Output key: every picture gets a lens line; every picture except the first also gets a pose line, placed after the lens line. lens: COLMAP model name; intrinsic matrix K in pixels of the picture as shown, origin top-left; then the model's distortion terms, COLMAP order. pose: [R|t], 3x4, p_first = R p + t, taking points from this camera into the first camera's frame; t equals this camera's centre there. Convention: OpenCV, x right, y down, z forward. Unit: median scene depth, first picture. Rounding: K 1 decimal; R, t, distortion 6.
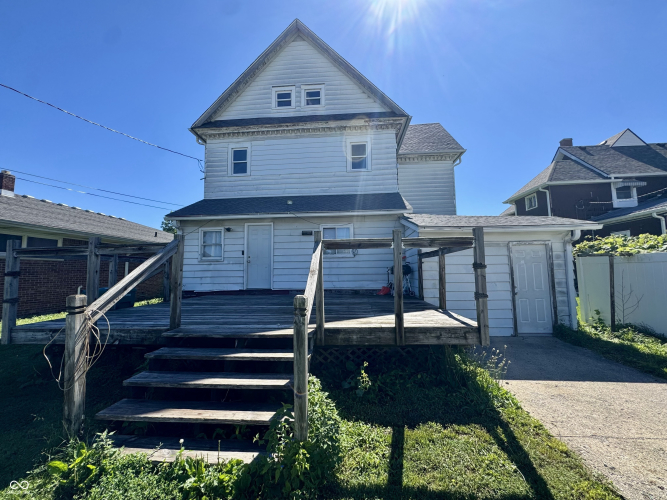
lens RADIAL K [[268.1, 0, 333.0], [0, 268.1, 250.9], [0, 0, 1]] dist [-0.003919, 0.000036]
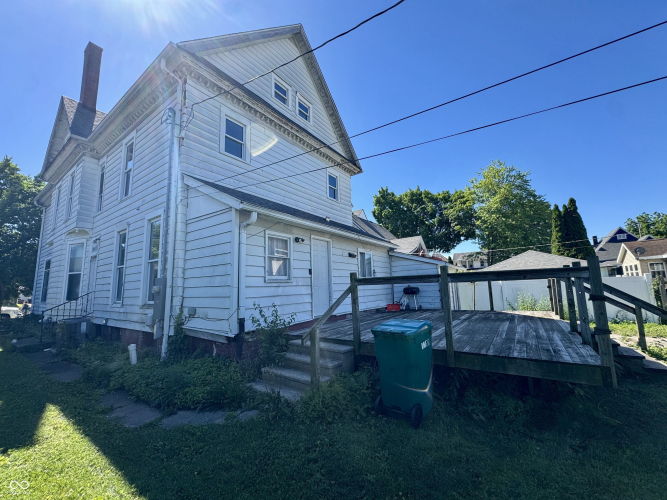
lens RADIAL K [[268.1, 0, 332.5], [0, 268.1, 250.5], [0, 0, 1]] dist [-0.003919, 0.000036]
pose [[0.517721, 0.113425, 0.847998, -0.967367], [-0.046333, 0.993435, -0.104591, 0.023942], [-0.854294, 0.014859, 0.519578, 0.523221]]
